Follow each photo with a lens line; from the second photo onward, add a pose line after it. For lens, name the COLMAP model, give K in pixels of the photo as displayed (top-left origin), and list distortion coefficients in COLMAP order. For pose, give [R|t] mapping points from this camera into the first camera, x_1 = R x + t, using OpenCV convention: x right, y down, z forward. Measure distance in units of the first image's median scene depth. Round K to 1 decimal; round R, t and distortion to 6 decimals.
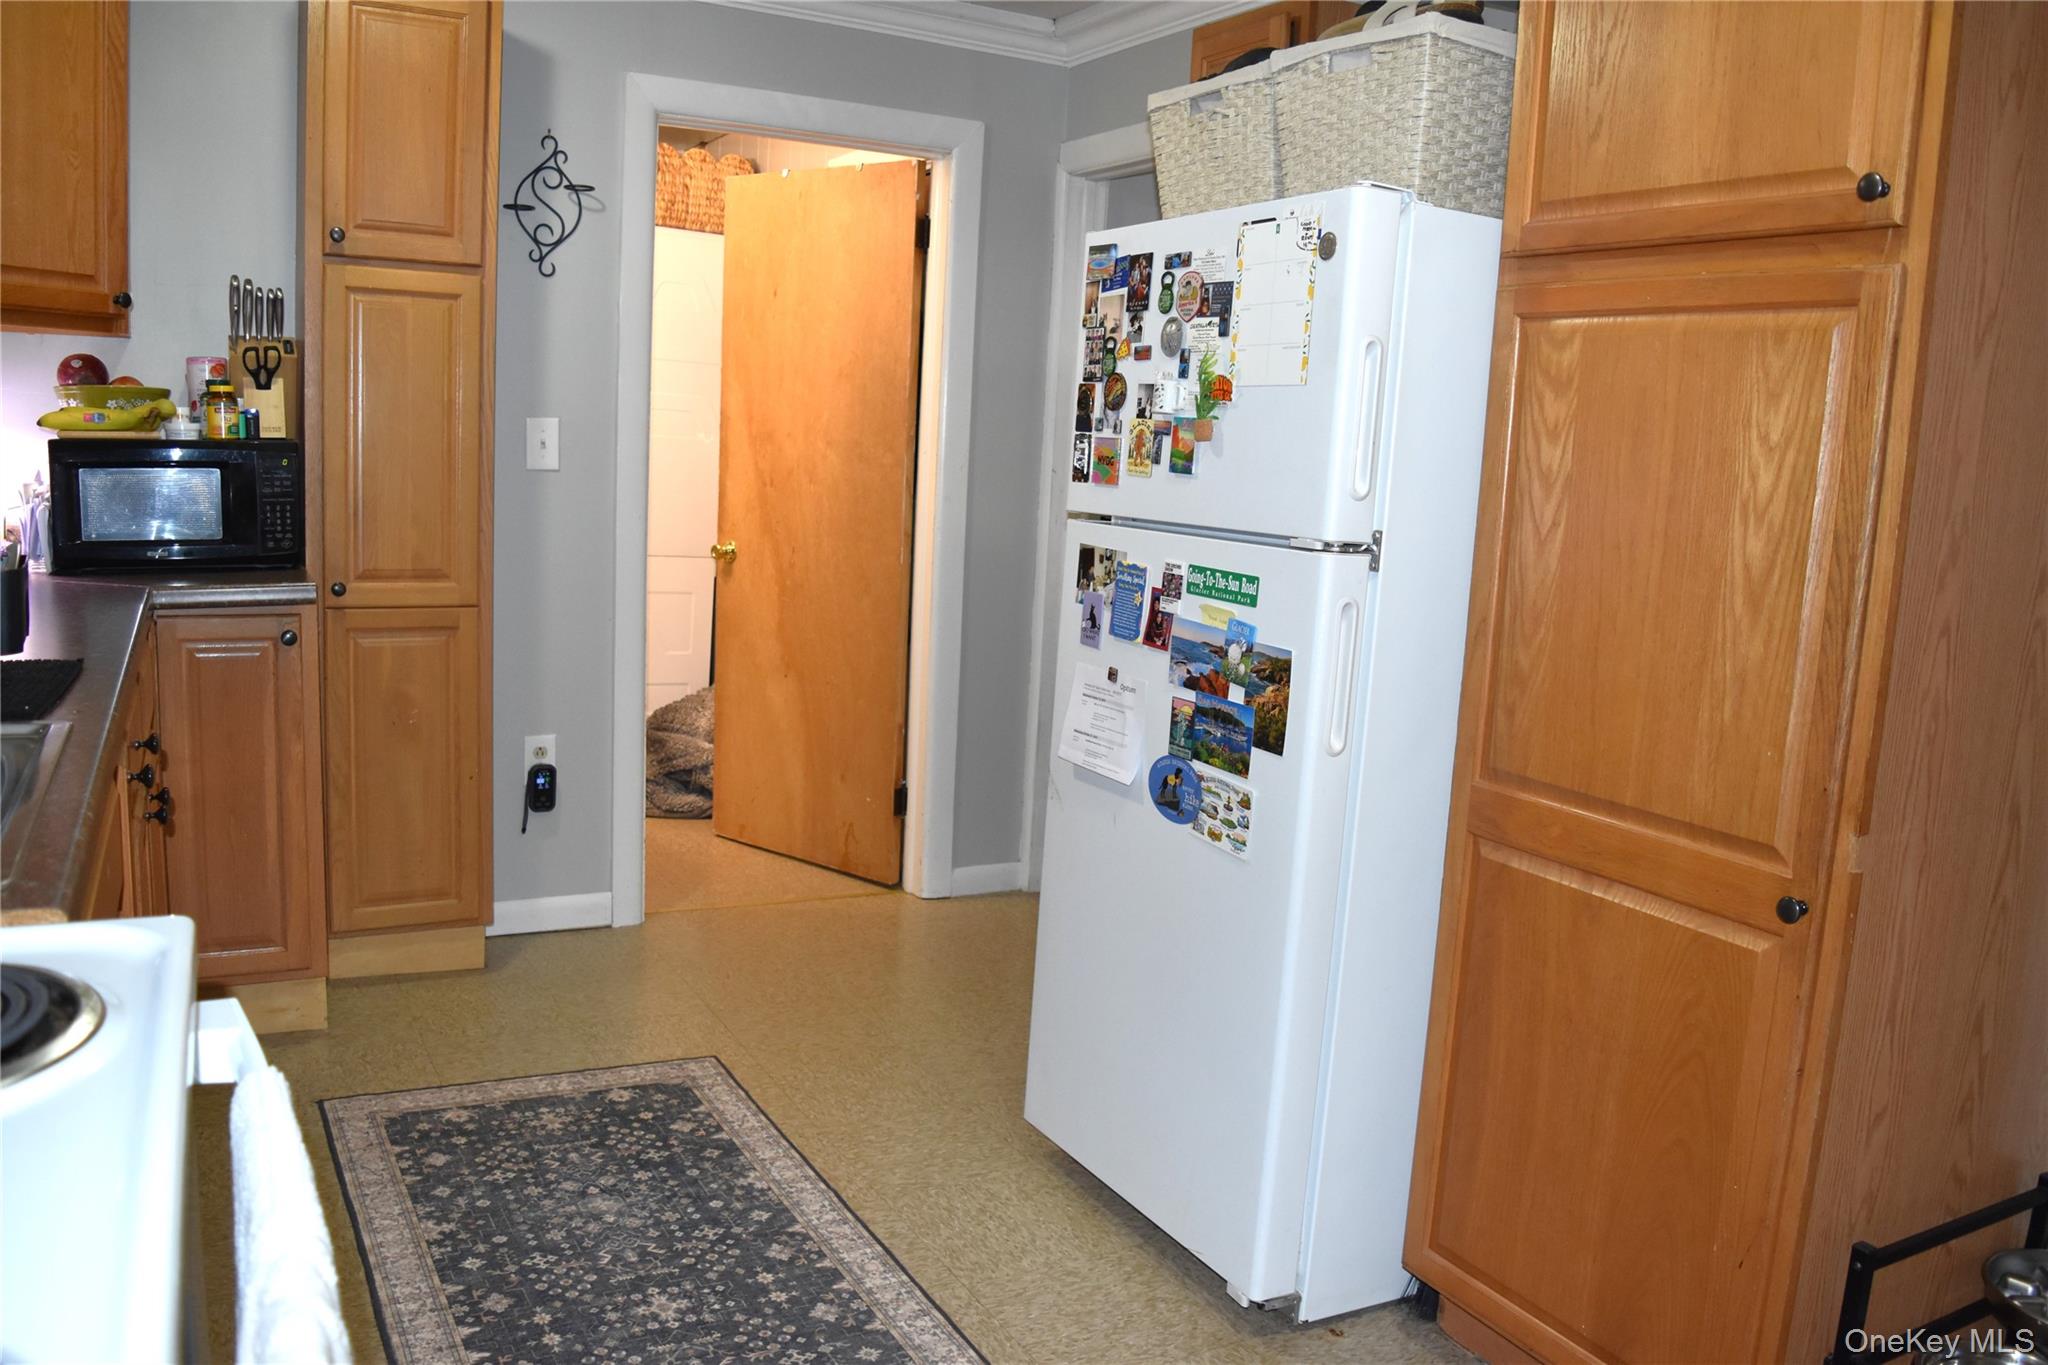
lens RADIAL K [[1613.1, 0, 1024.0], [0, 1613.1, 682.5], [0, 0, 1]] dist [-0.088253, 0.017787]
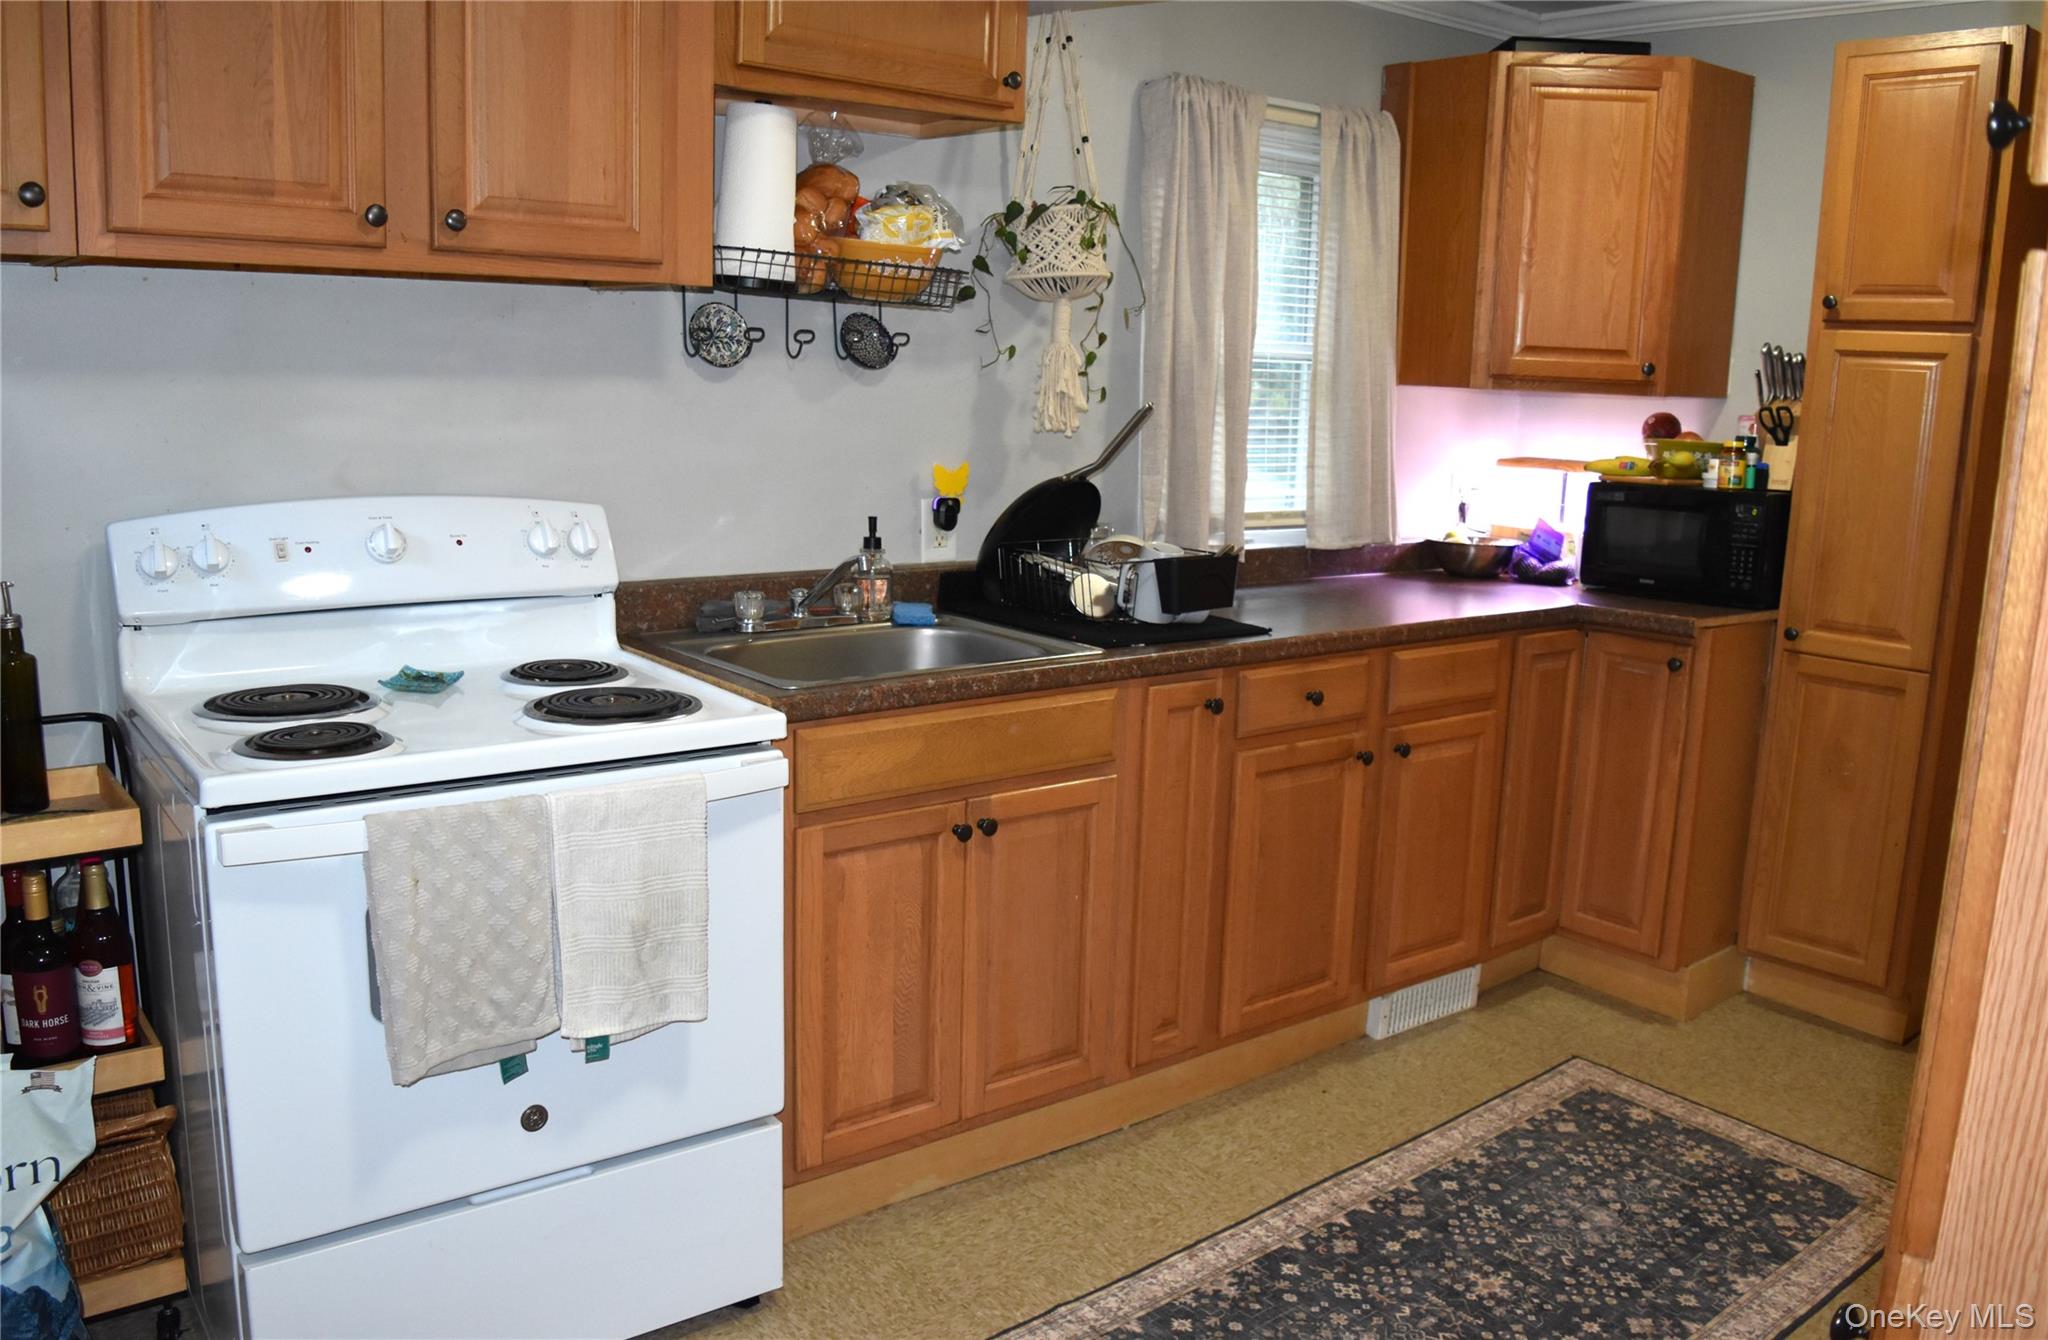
lens RADIAL K [[1650.5, 0, 1024.0], [0, 1650.5, 670.0], [0, 0, 1]] dist [-0.072240, 0.003151]
pose [[0.188096, 0.137411, -0.972491, 0.657845], [-0.168904, 0.979938, 0.105795, -0.078042], [0.967518, 0.144358, 0.207531, 0.344699]]
